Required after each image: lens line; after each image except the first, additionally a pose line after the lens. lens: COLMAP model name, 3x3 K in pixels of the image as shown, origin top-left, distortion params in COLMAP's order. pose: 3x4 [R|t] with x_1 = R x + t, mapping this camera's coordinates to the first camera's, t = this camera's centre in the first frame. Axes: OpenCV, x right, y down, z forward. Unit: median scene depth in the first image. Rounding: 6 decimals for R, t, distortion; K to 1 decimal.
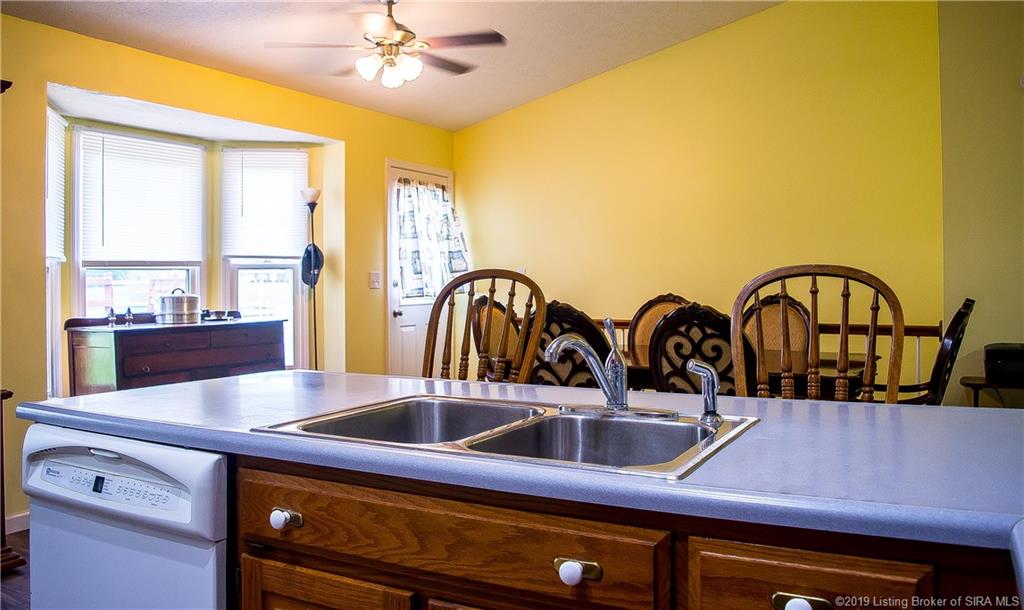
lens RADIAL K [[807.6, 0, 512.0], [0, 807.6, 305.0], [0, 0, 1]] dist [-0.076021, 0.000034]
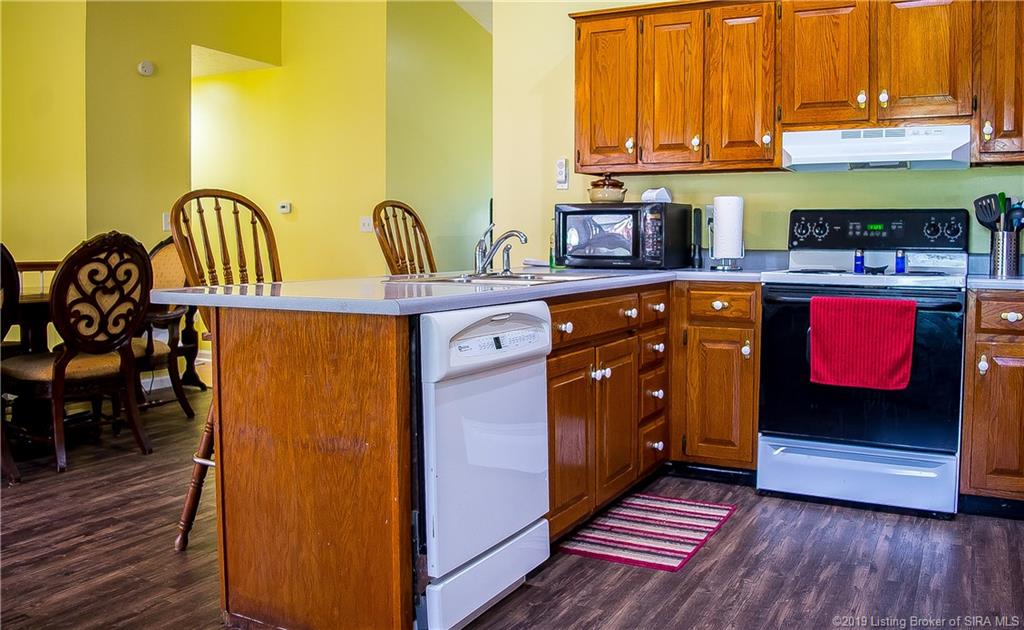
lens RADIAL K [[846.6, 0, 545.5], [0, 846.6, 311.6], [0, 0, 1]] dist [-0.090294, 0.000895]
pose [[-0.034960, -0.076493, 0.996457, -0.606975], [0.025225, 0.996681, 0.077395, 0.022979], [-0.999070, 0.027842, -0.032915, 0.308875]]
